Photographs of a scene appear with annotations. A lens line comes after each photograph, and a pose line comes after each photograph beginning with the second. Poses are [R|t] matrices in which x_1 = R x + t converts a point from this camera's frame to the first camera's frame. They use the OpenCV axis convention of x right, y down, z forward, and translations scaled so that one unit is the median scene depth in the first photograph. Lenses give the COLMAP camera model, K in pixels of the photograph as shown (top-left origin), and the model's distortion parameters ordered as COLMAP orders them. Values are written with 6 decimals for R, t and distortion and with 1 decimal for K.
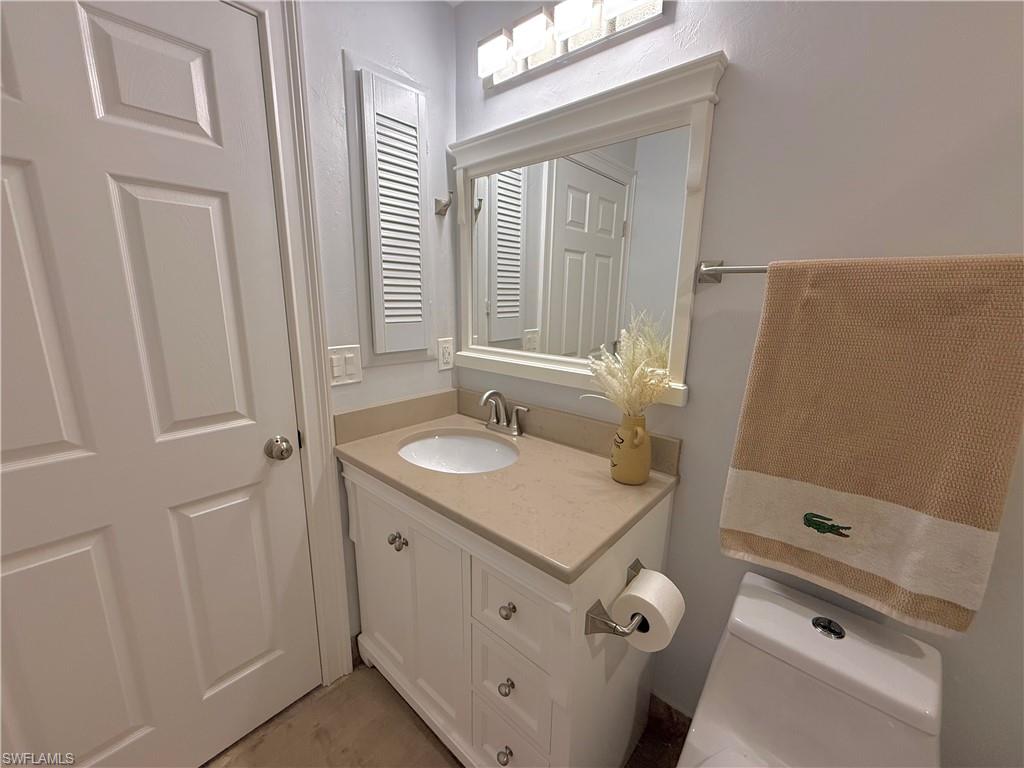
lens RADIAL K [[408.3, 0, 510.1], [0, 408.3, 383.4], [0, 0, 1]] dist [0.000197, -0.000340]
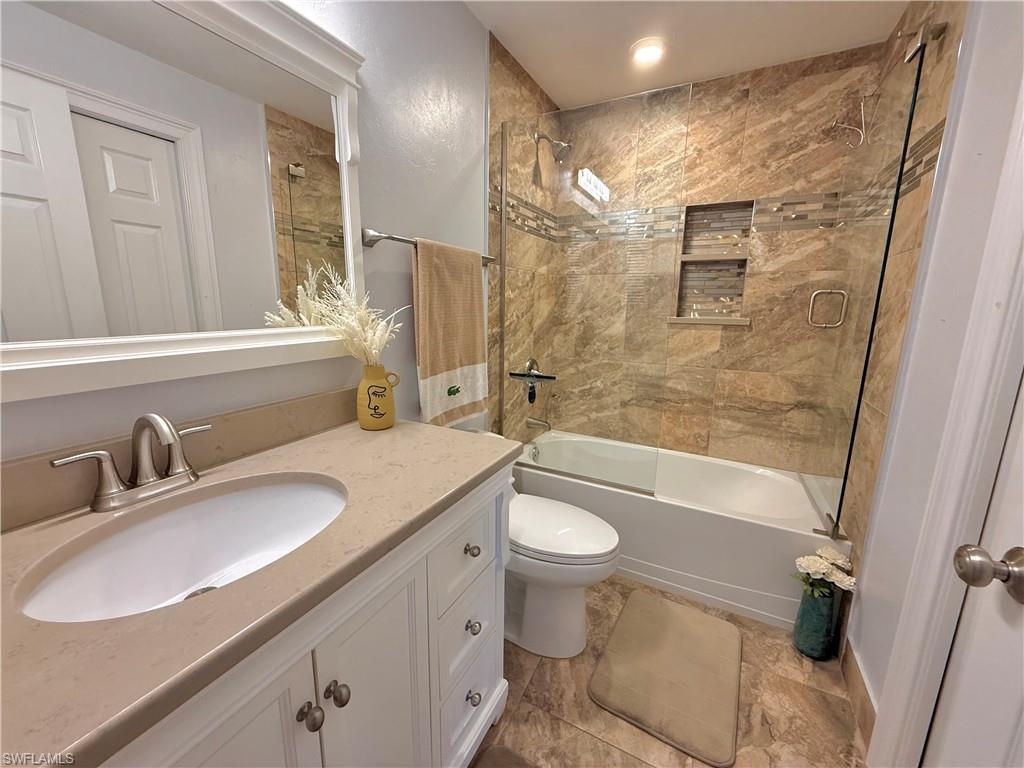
lens RADIAL K [[408.3, 0, 510.1], [0, 408.3, 383.4], [0, 0, 1]] dist [0.000197, -0.000340]
pose [[-0.239325, -0.208239, 0.948346, -0.879654], [0.191627, 0.947388, 0.256388, -0.091791], [-0.951842, 0.243089, -0.186829, 0.944475]]
